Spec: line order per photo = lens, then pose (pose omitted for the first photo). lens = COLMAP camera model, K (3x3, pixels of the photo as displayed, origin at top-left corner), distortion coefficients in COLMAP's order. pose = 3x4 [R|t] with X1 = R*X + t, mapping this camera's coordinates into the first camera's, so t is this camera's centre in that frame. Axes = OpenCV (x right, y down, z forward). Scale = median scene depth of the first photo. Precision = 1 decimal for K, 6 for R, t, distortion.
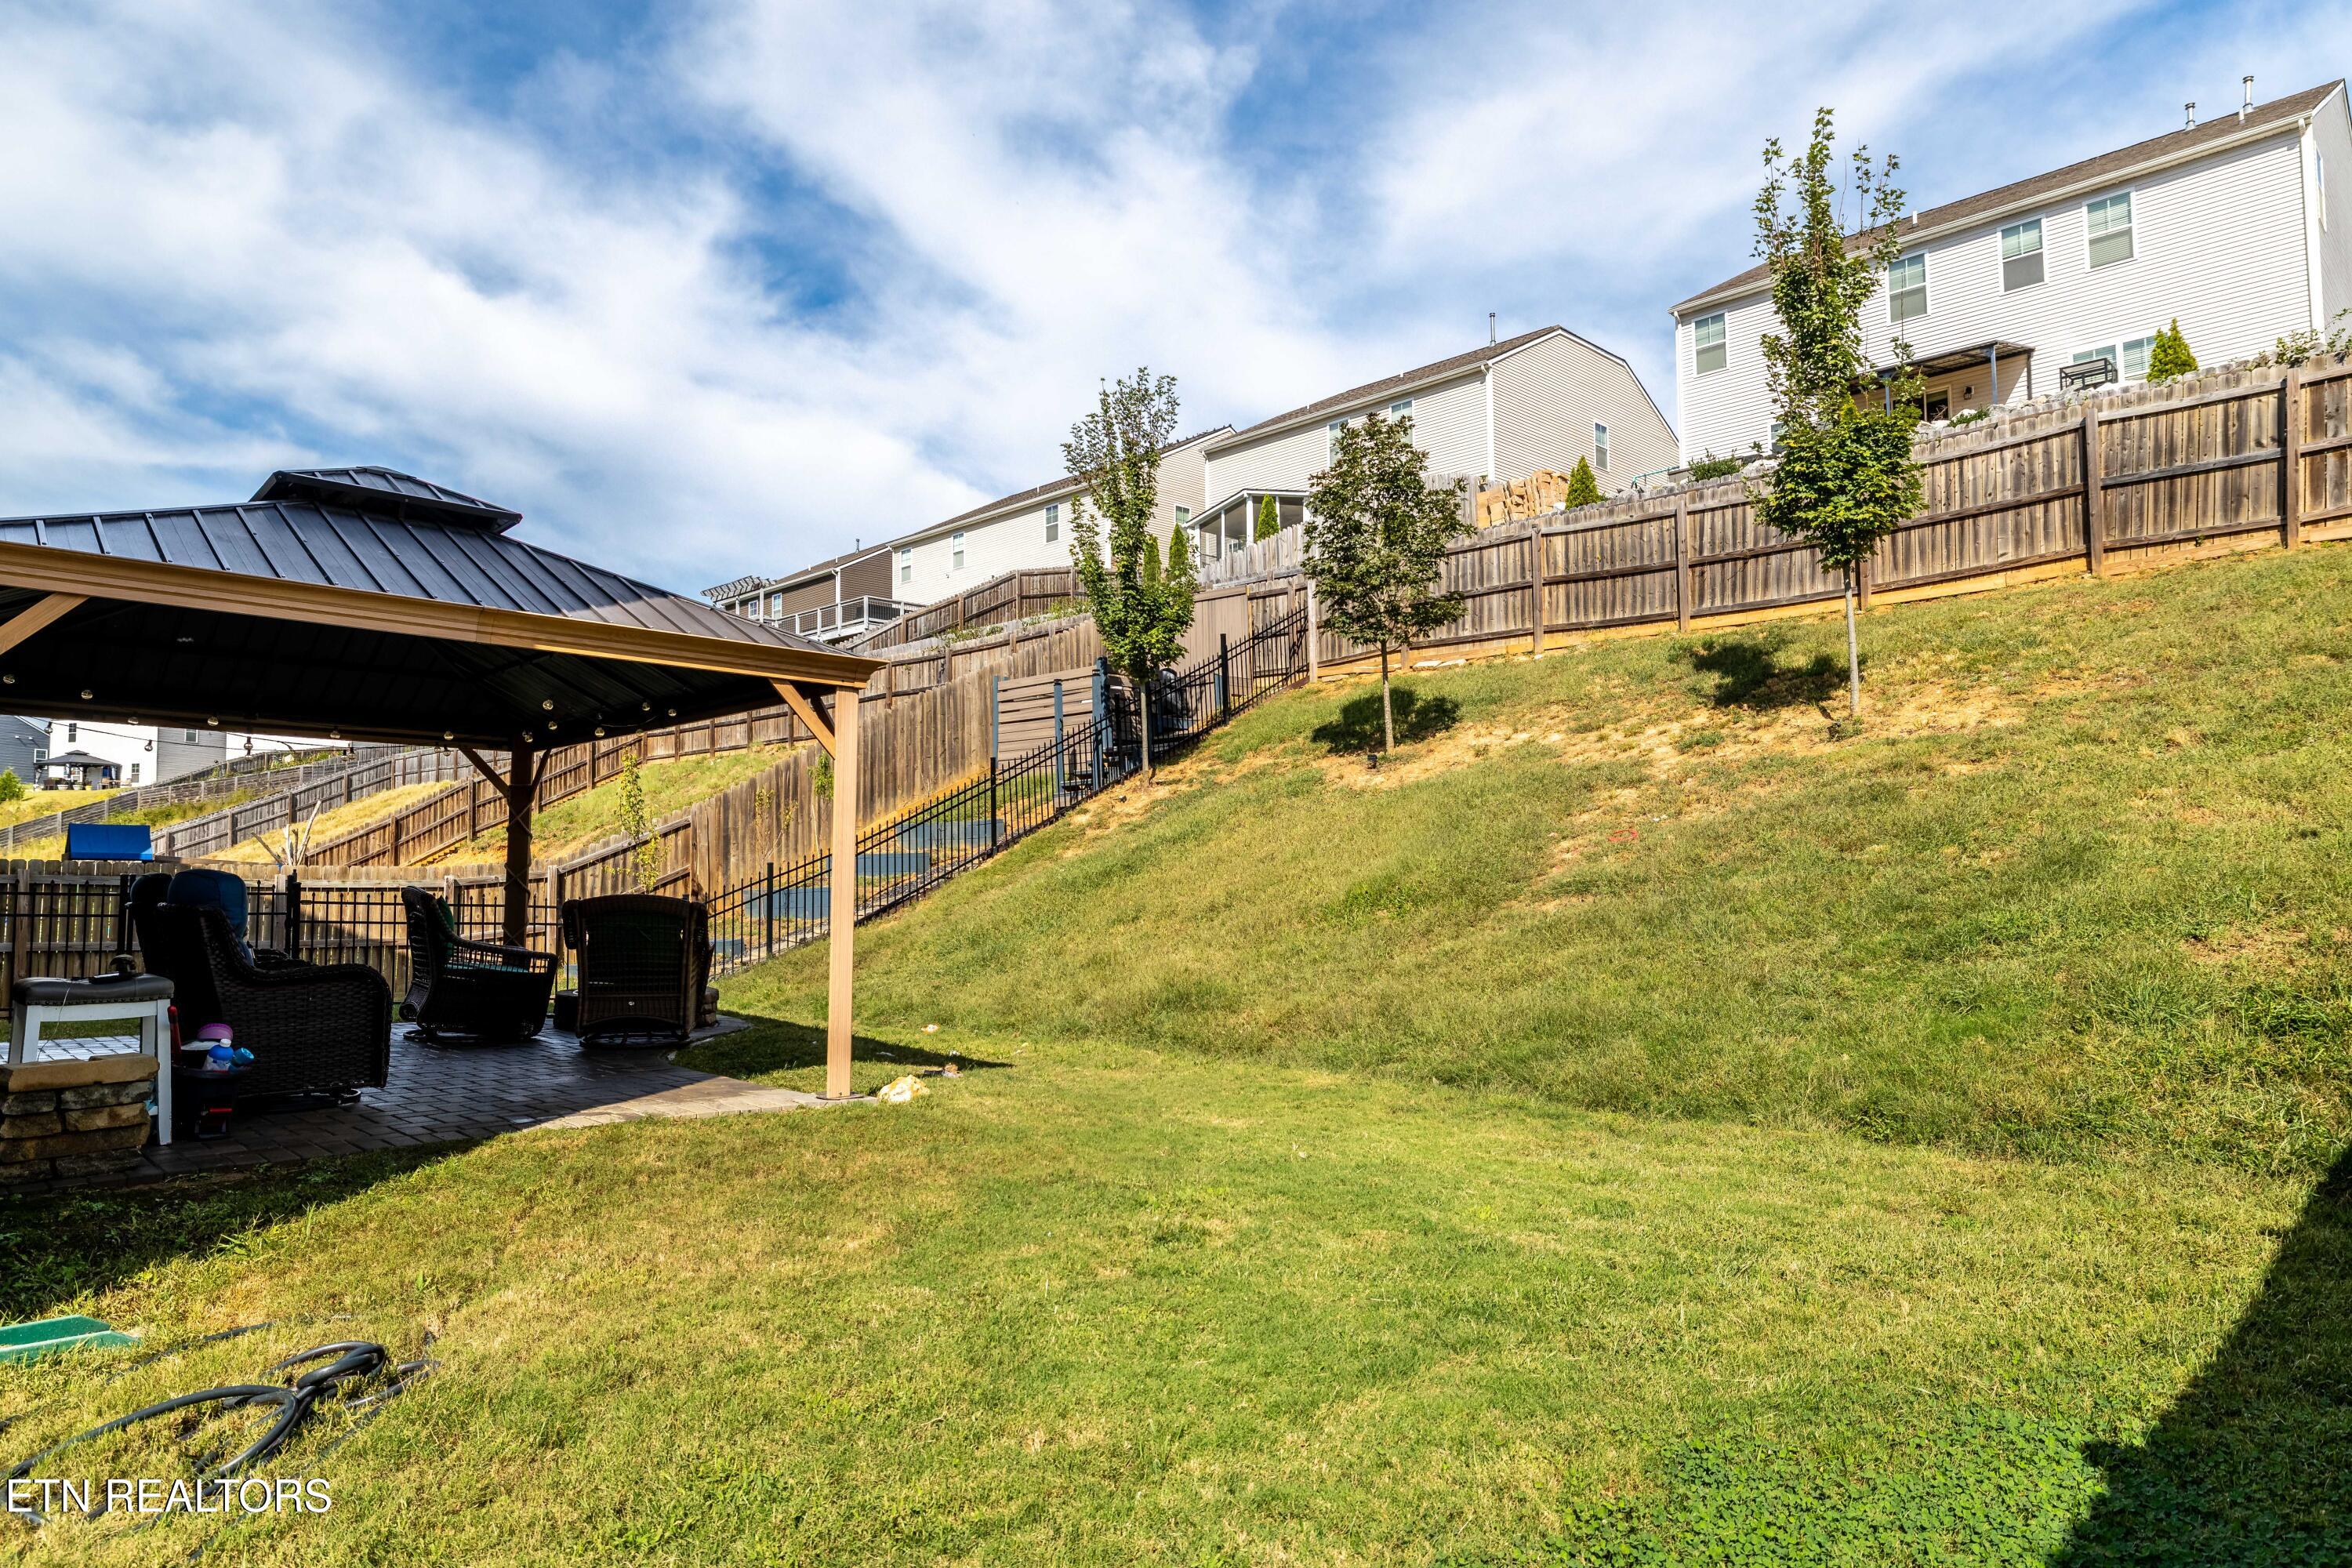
lens RADIAL K [[1393.6, 0, 1190.7], [0, 1393.6, 770.9], [0, 0, 1]] dist [-0.001175, 0.000118]
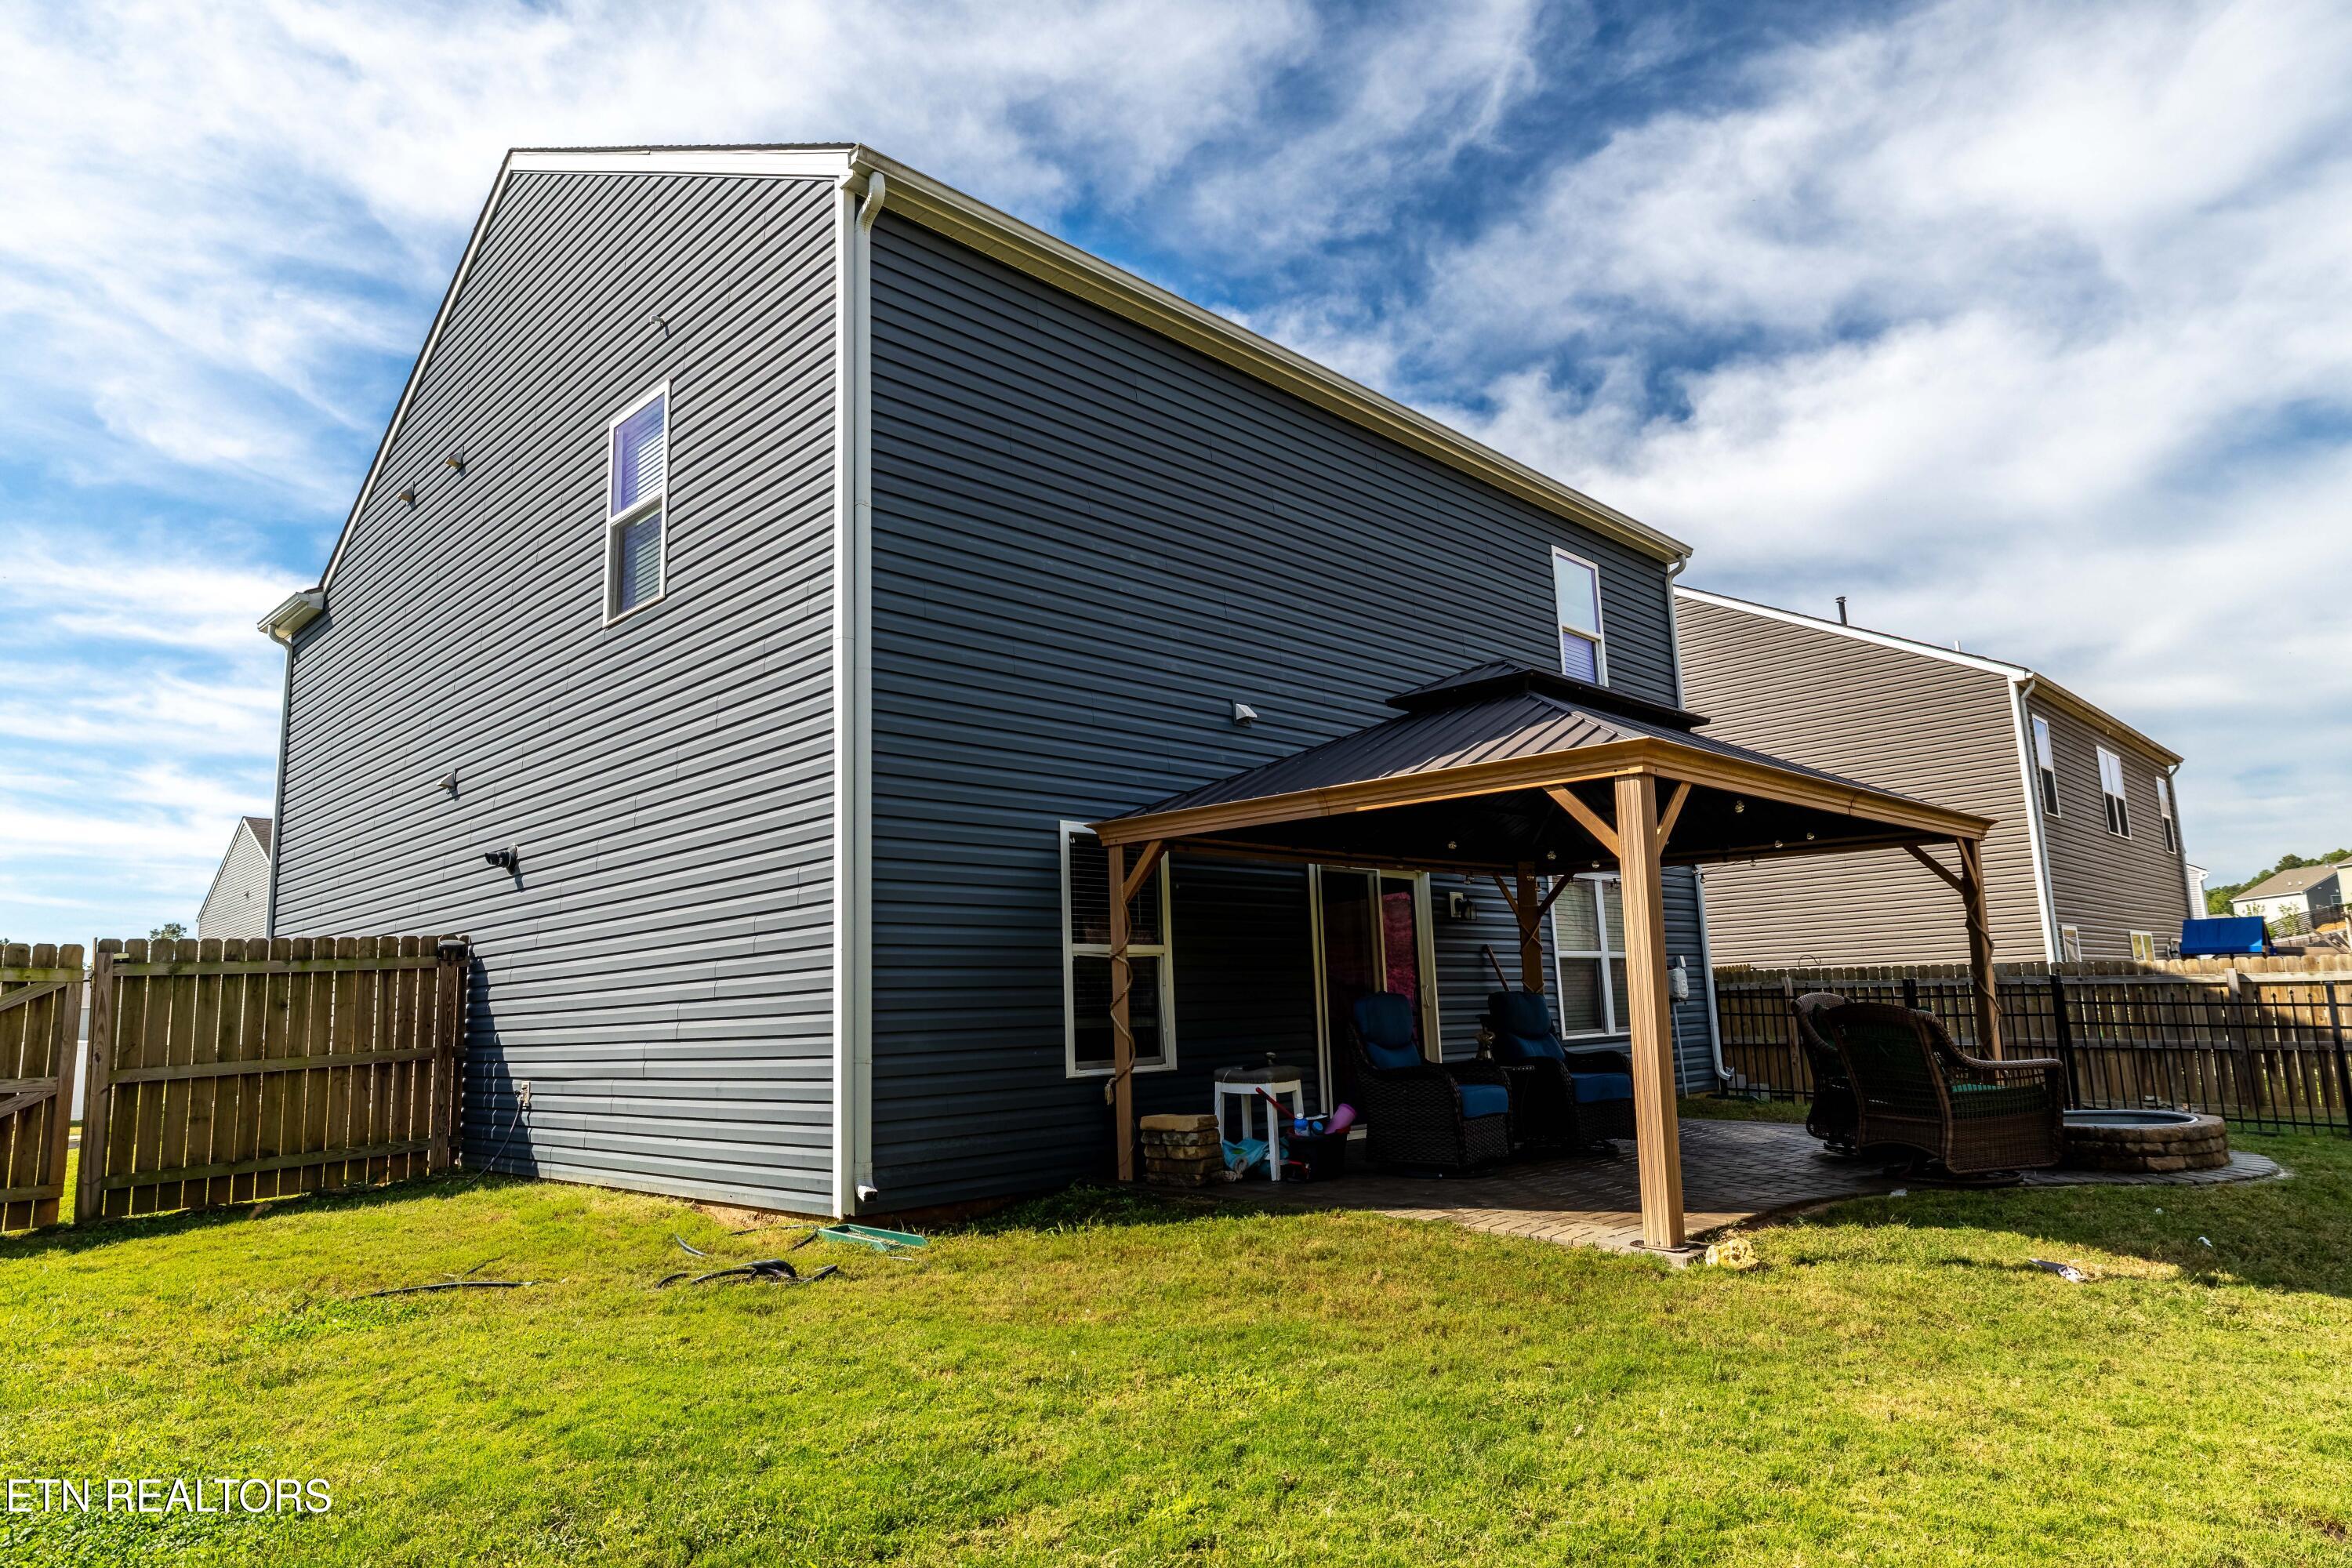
lens RADIAL K [[1393.6, 0, 1161.1], [0, 1393.6, 791.3], [0, 0, 1]] dist [-0.001175, 0.000118]
pose [[0.002753, -0.150556, -0.988598, 0.644673], [0.106112, 0.983064, -0.149418, 0.051964], [0.994350, -0.104490, 0.018682, 0.708570]]
